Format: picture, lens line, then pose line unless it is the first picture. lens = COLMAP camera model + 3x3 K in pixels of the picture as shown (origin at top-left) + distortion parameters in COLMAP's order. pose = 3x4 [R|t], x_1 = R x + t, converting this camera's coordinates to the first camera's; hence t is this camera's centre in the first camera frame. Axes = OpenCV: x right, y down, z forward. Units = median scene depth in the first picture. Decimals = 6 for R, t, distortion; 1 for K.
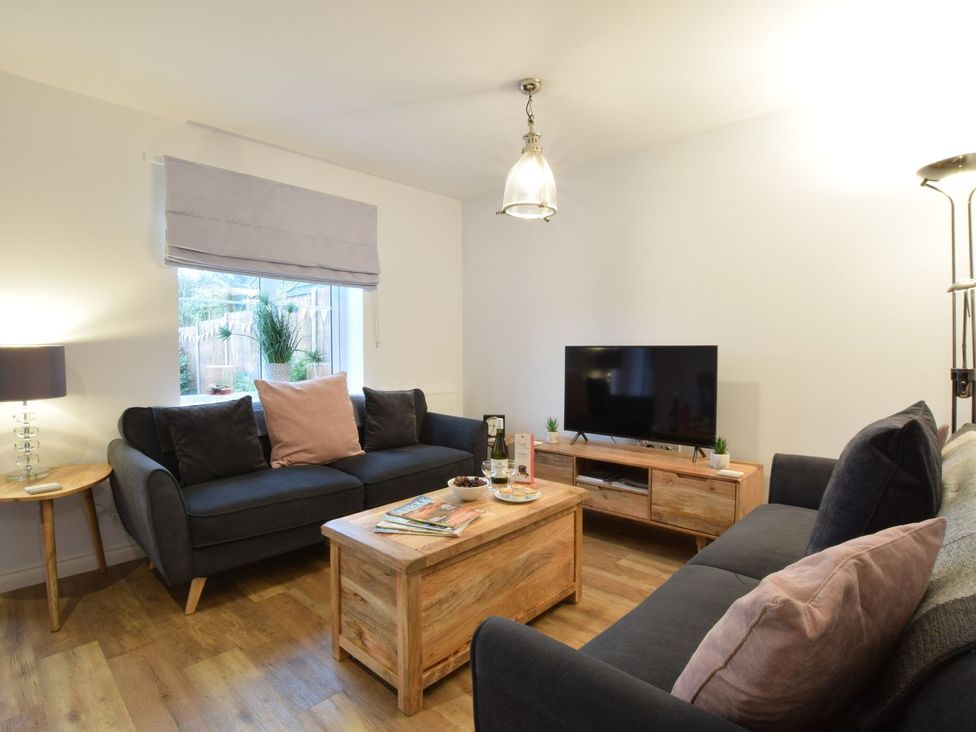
lens RADIAL K [[491.5, 0, 485.6], [0, 491.5, 363.6], [0, 0, 1]] dist [-0.028182, 0.002937]
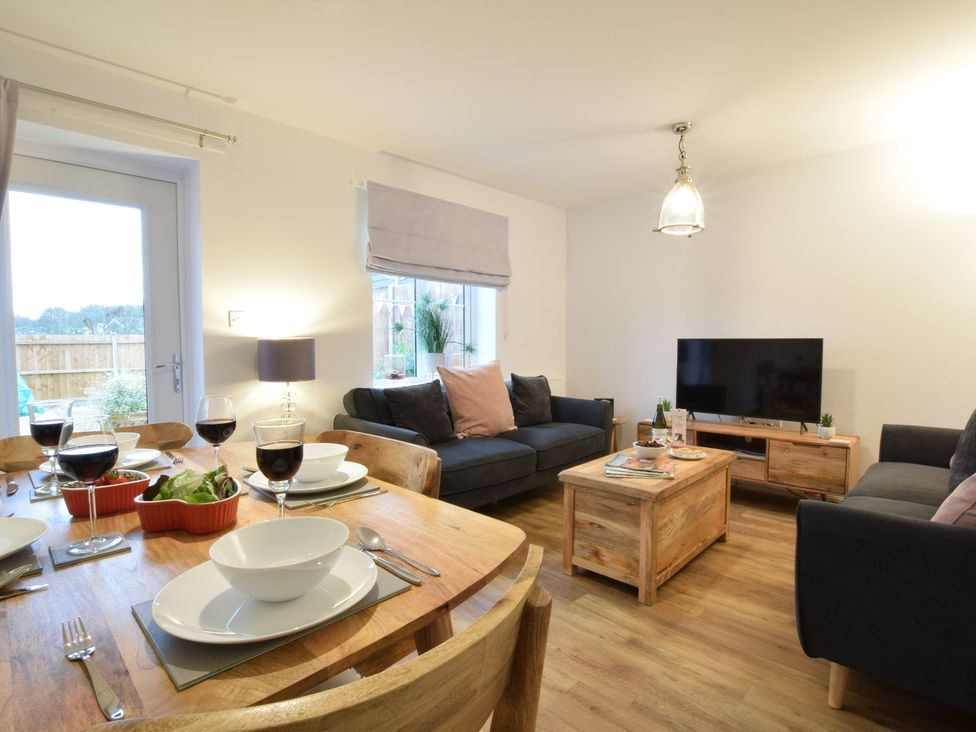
lens RADIAL K [[491.5, 0, 485.6], [0, 491.5, 363.6], [0, 0, 1]] dist [-0.028182, 0.002937]
pose [[0.999868, 0.001208, -0.016173, -0.360620], [-0.000974, 0.999895, 0.014434, 0.009298], [0.016189, -0.014417, 0.999765, -0.232335]]
